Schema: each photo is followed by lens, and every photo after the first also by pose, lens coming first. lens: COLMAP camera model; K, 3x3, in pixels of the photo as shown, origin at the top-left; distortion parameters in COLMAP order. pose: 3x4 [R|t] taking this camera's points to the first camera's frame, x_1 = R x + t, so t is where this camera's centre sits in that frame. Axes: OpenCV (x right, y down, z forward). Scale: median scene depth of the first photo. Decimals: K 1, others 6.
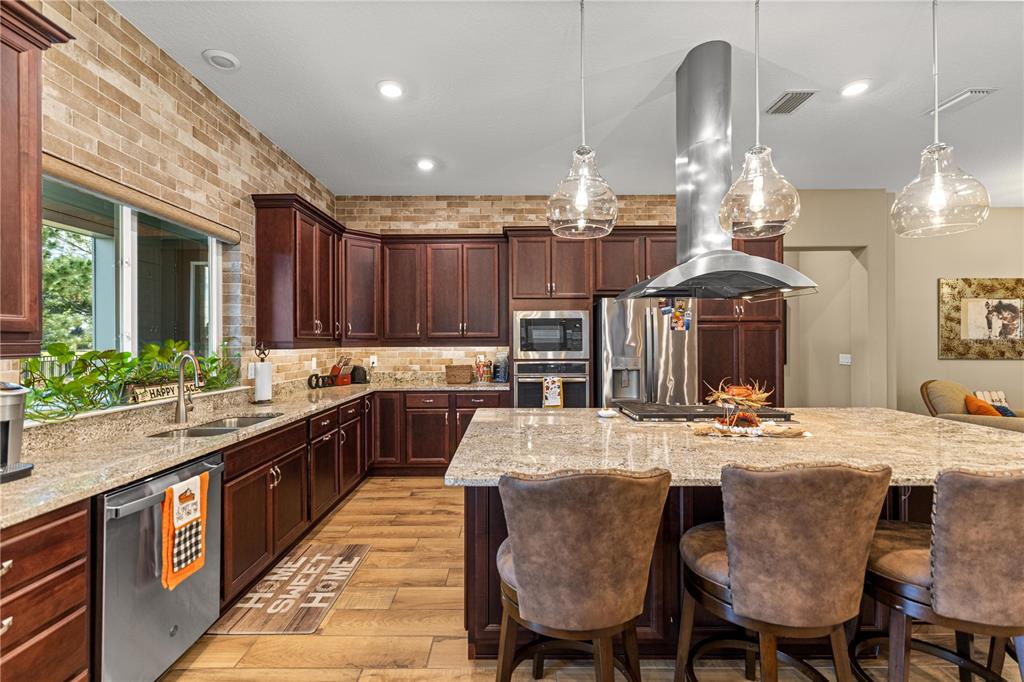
lens RADIAL K [[448.9, 0, 512.6], [0, 448.9, 337.7], [0, 0, 1]] dist [0.001618, 0.000378]
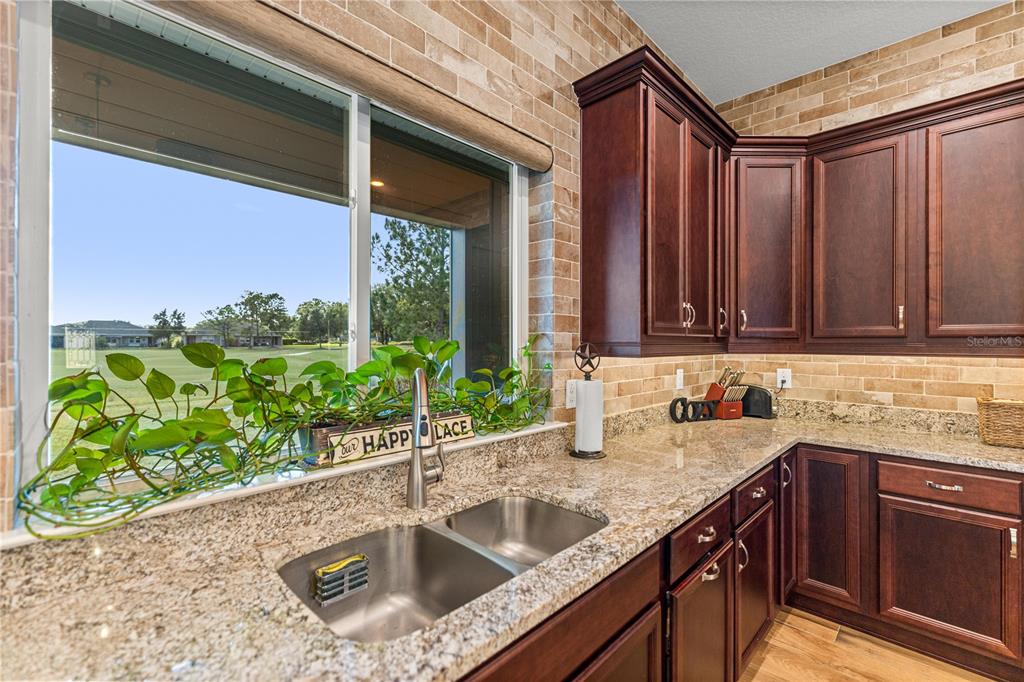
lens RADIAL K [[448.9, 0, 509.0], [0, 448.9, 341.0], [0, 0, 1]] dist [0.001618, 0.000378]
pose [[0.711852, 0.006835, -0.702296, -0.235851], [-0.001890, 0.999968, 0.007816, 0.002696], [0.702327, -0.004236, 0.711842, 0.530386]]
